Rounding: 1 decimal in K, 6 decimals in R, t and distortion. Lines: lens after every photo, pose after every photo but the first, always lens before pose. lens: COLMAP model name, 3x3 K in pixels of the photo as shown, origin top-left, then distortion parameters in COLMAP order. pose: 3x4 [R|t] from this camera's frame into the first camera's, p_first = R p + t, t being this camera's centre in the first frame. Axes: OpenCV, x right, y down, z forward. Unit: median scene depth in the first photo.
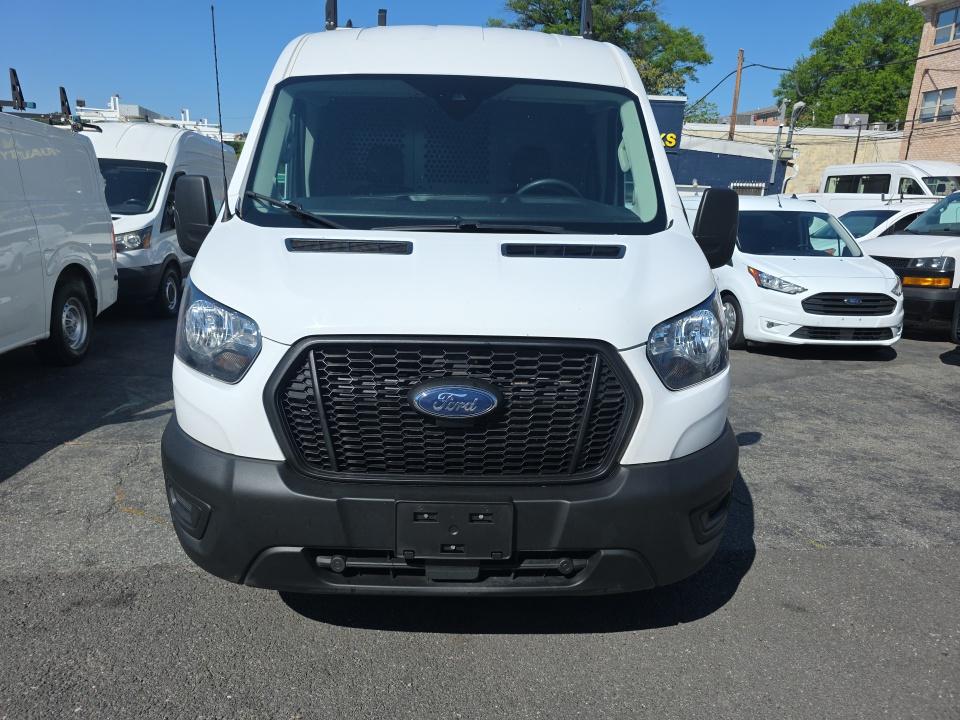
lens RADIAL K [[645.0, 0, 480.0], [0, 645.0, 360.0], [0, 0, 1]] dist [0.003899, 0.001627]
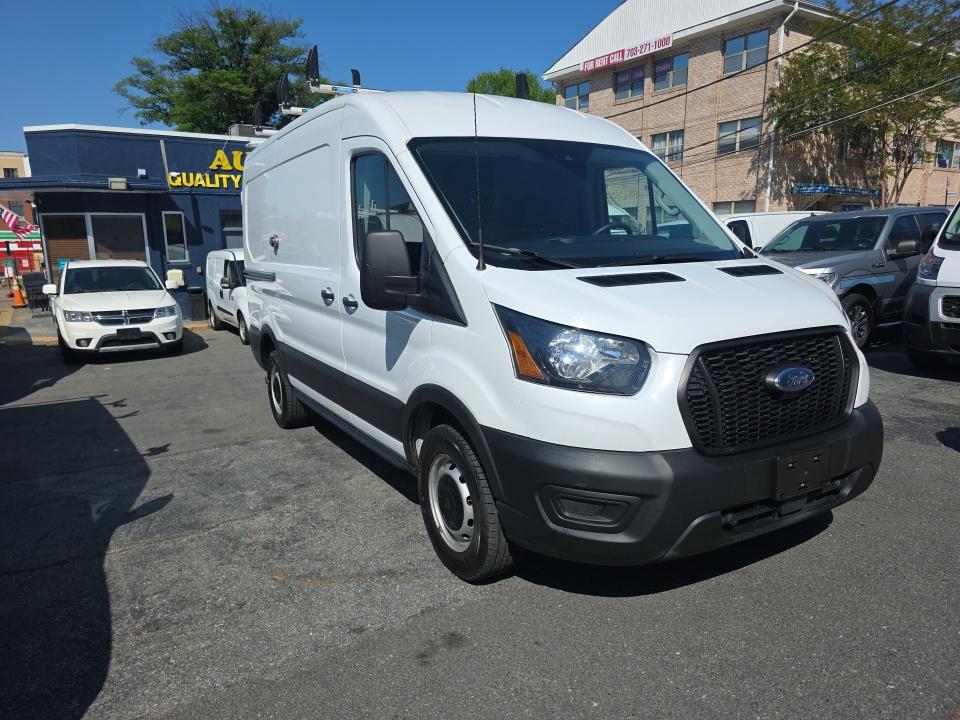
lens RADIAL K [[645.0, 0, 480.0], [0, 645.0, 360.0], [0, 0, 1]] dist [0.003899, 0.001627]
pose [[0.882043, -0.125891, 0.454040, -0.811995], [0.155129, 0.987510, -0.027556, -0.026412], [-0.444900, 0.094741, 0.890555, 0.030354]]
